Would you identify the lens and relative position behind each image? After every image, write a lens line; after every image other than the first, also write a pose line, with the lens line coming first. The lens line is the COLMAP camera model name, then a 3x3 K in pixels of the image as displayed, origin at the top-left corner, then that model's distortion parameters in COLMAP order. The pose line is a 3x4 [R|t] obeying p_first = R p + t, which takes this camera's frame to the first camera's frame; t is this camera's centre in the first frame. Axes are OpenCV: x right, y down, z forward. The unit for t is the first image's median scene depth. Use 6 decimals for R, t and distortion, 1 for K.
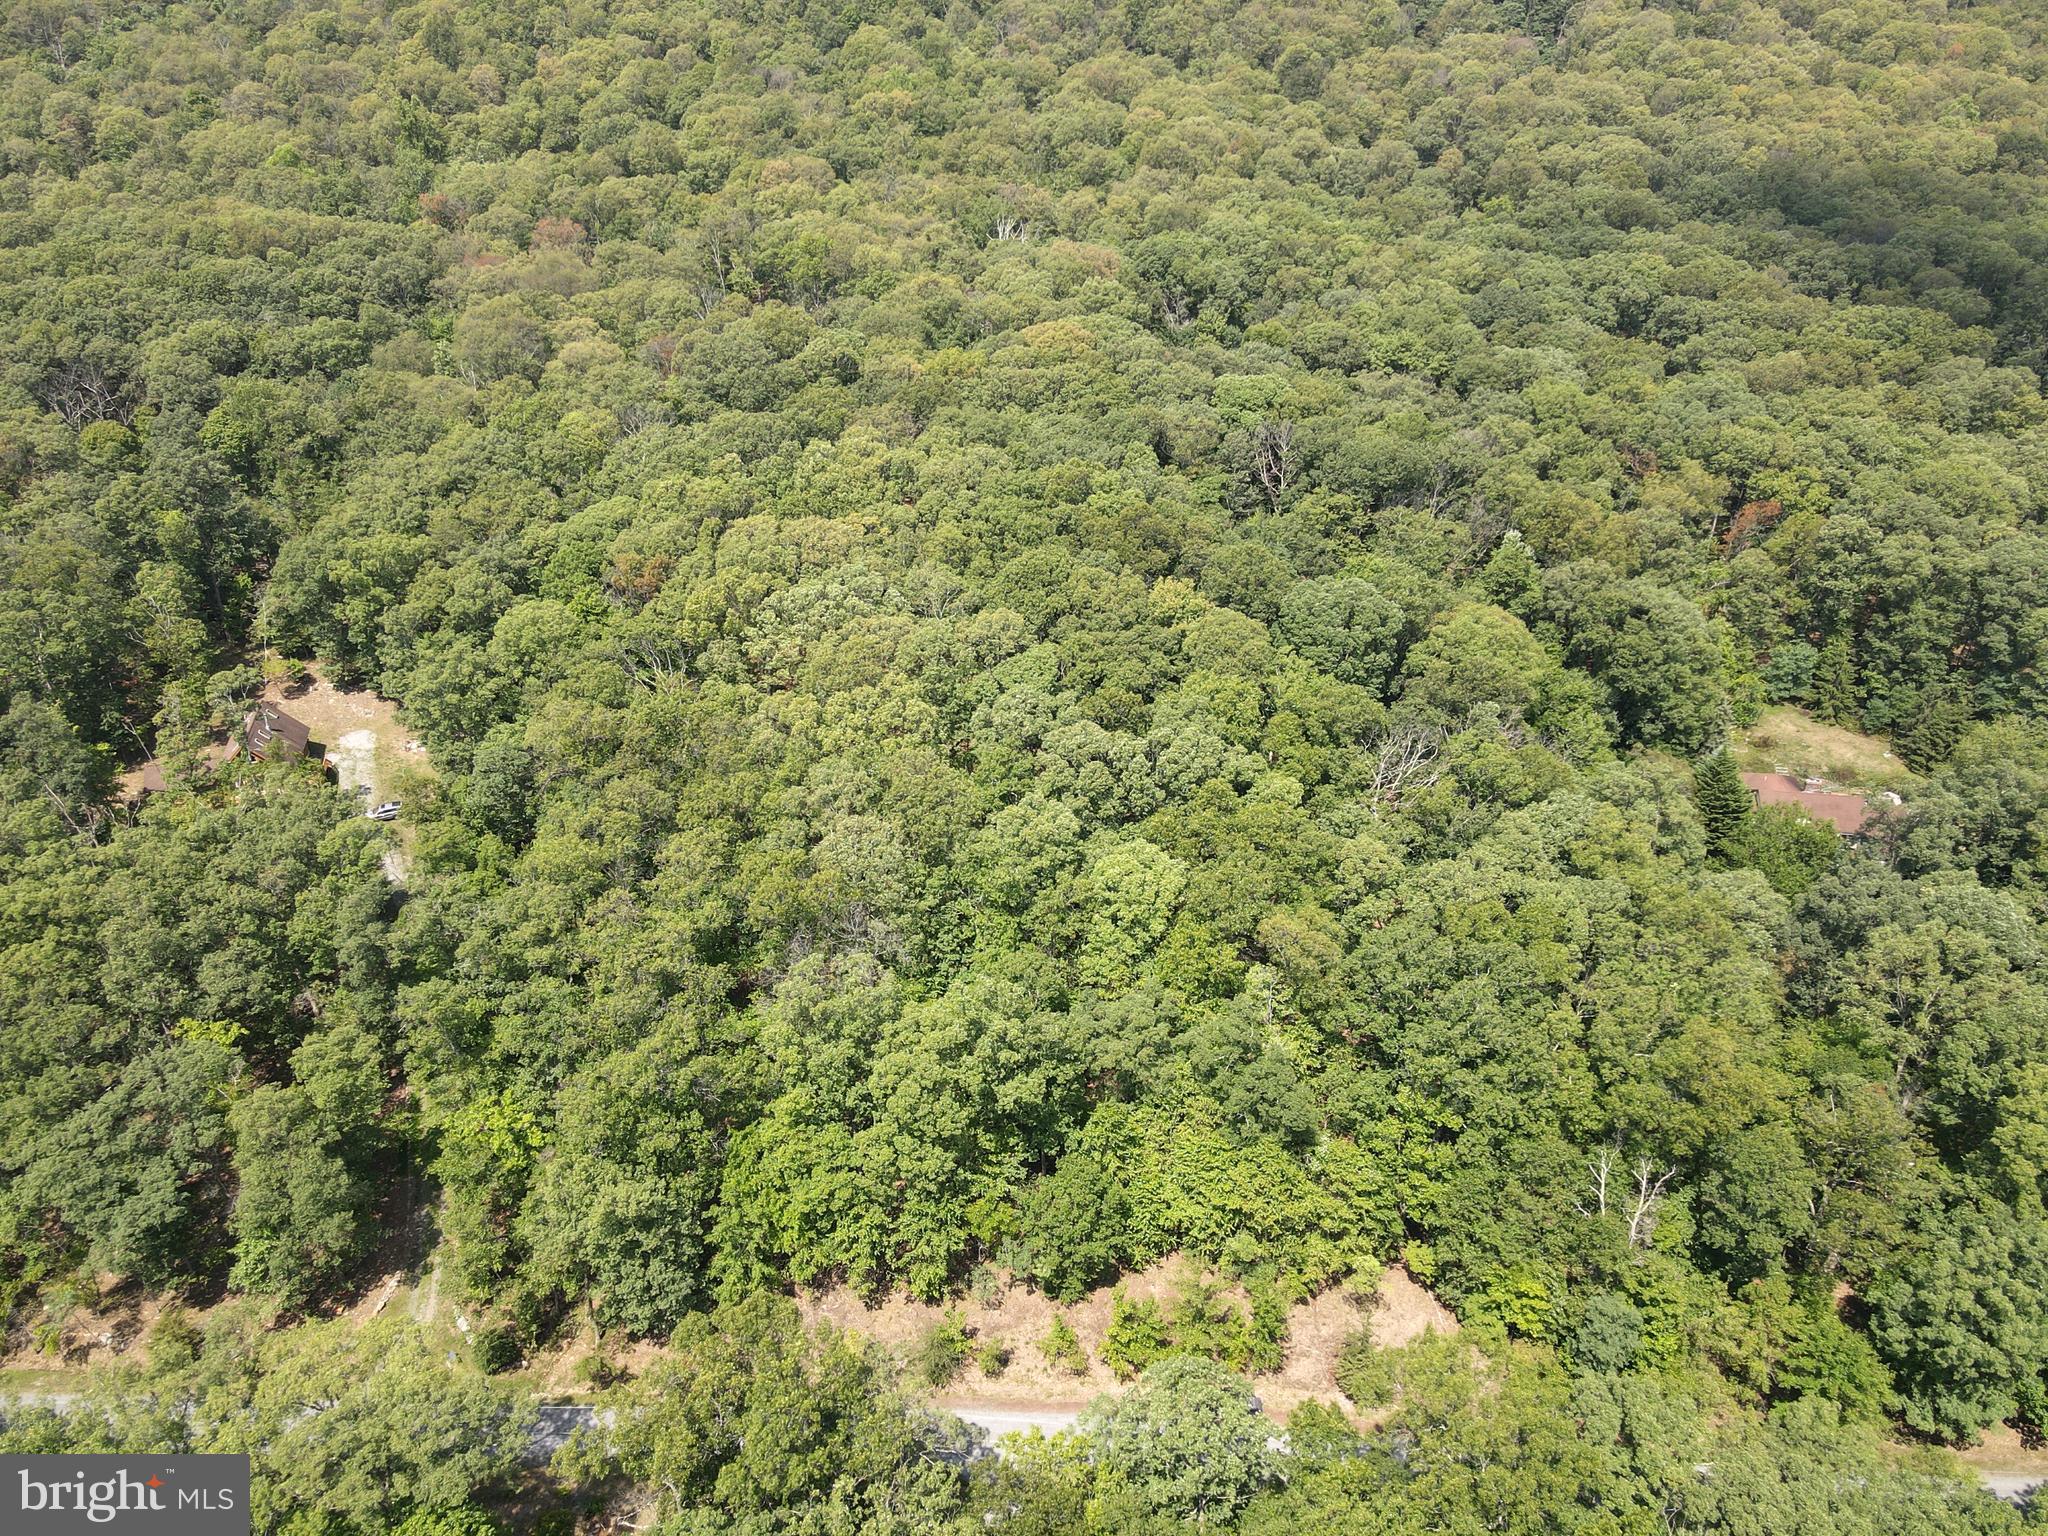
lens RADIAL K [[1419.0, 0, 1024.0], [0, 1419.0, 768.0], [0, 0, 1]] dist [0.008027, 0.005148]
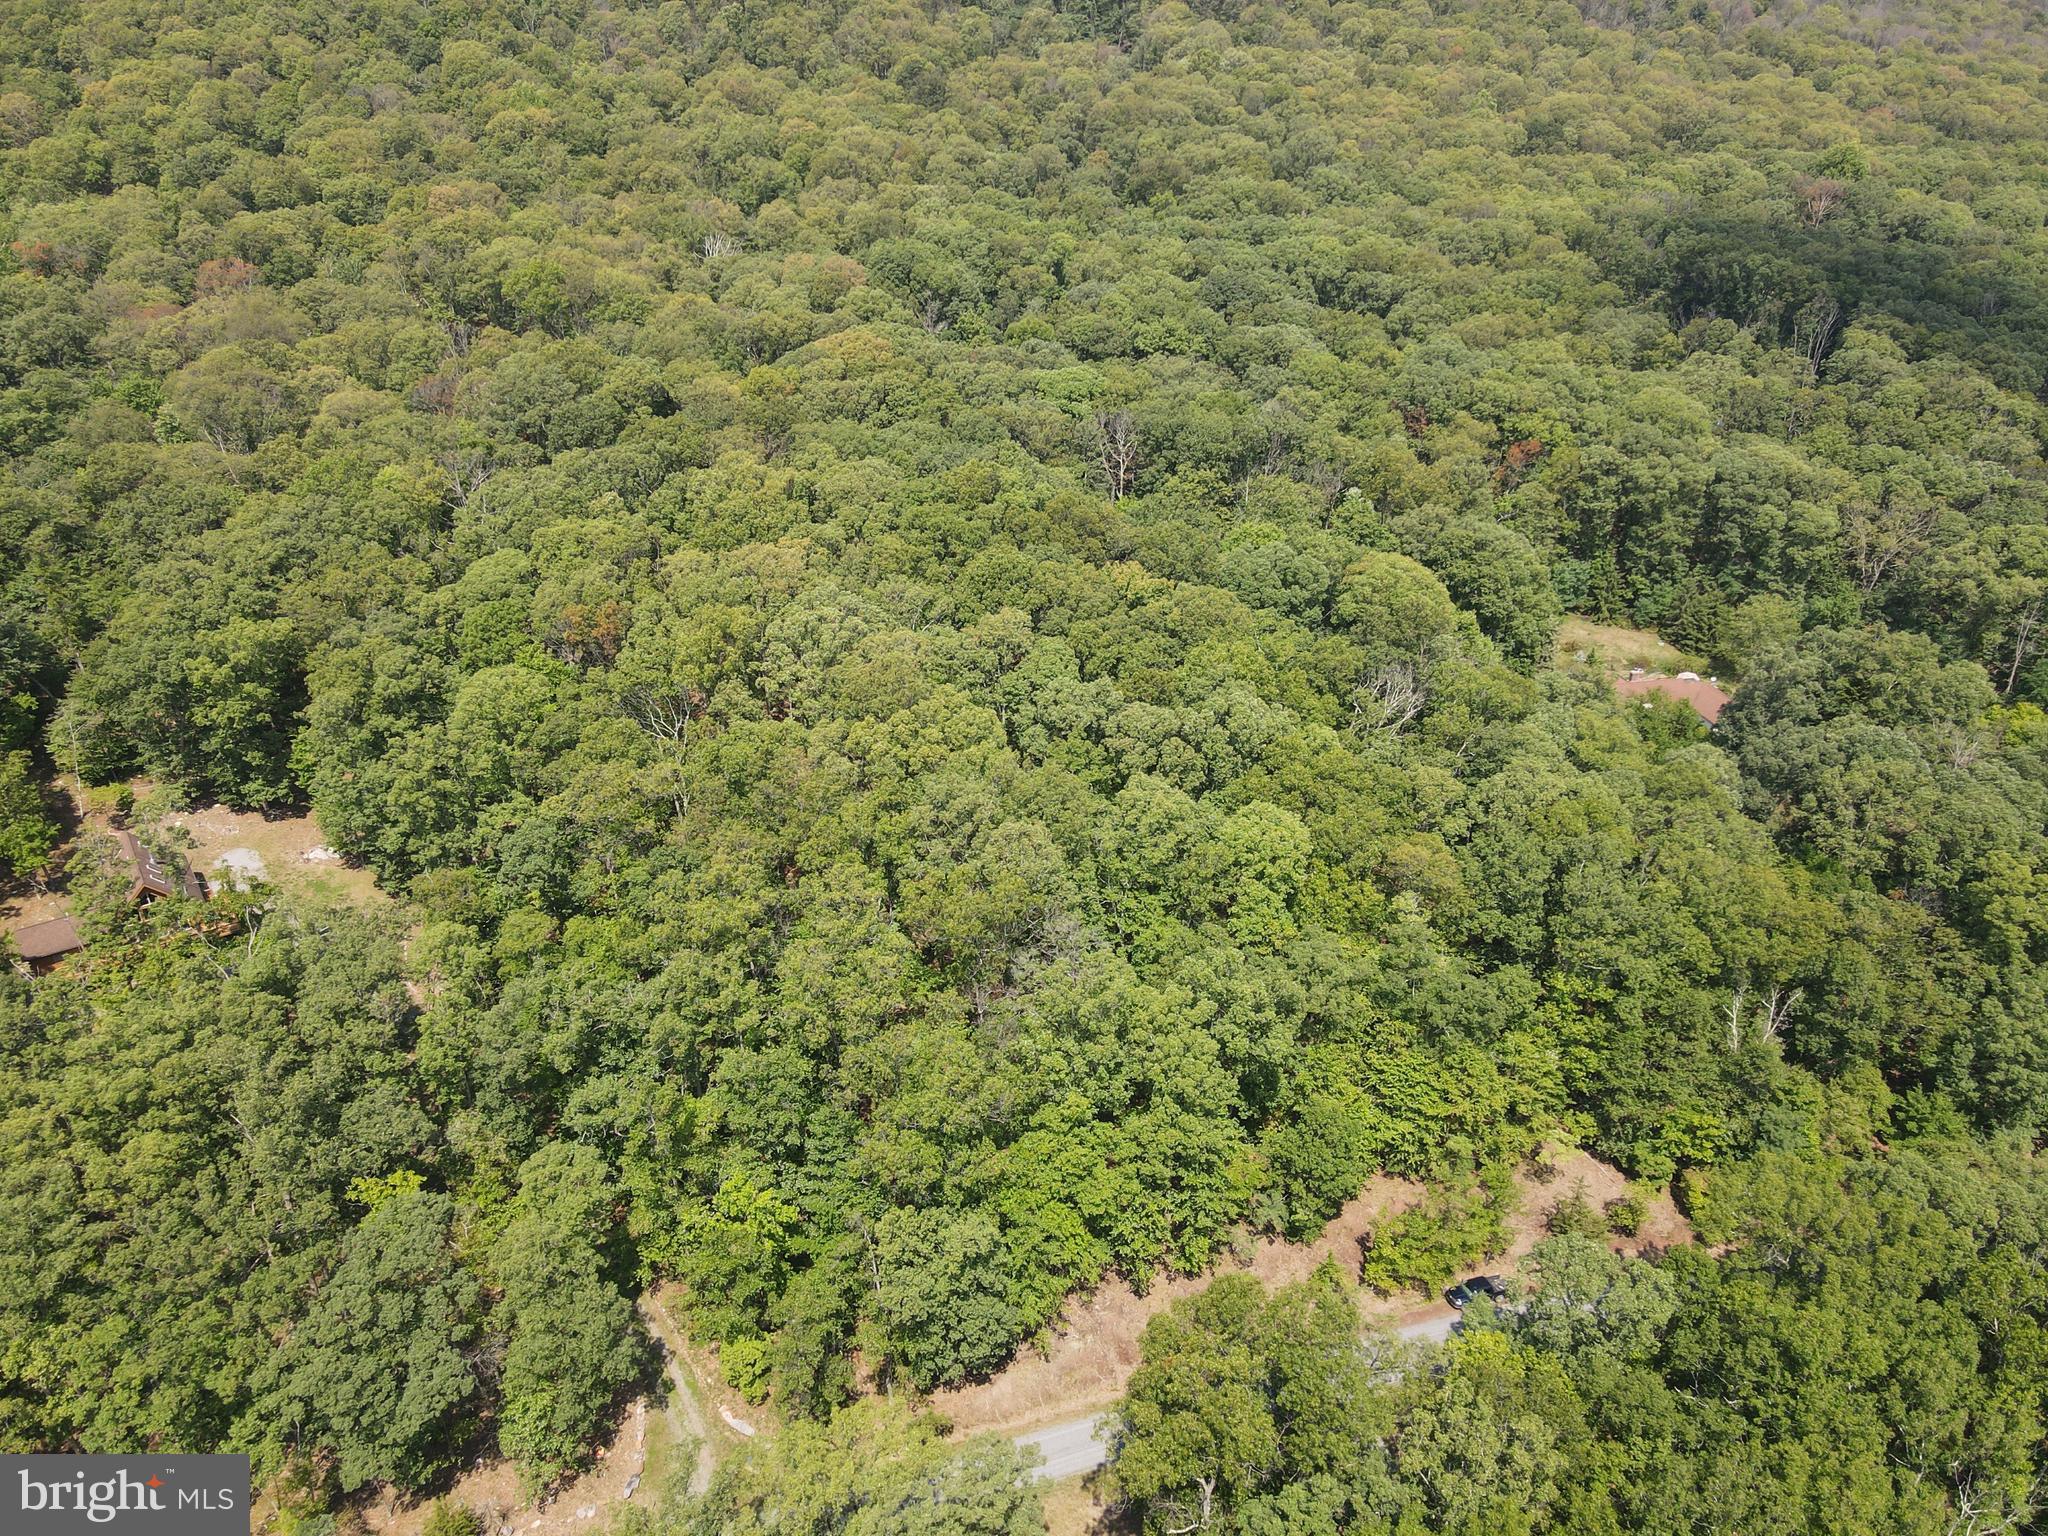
lens RADIAL K [[1419.0, 0, 1024.0], [0, 1419.0, 768.0], [0, 0, 1]] dist [0.008027, 0.005148]
pose [[0.945143, -0.159530, 0.285052, -0.238865], [0.161697, 0.986709, 0.016078, -0.011406], [-0.283829, 0.030896, 0.958377, 0.025293]]
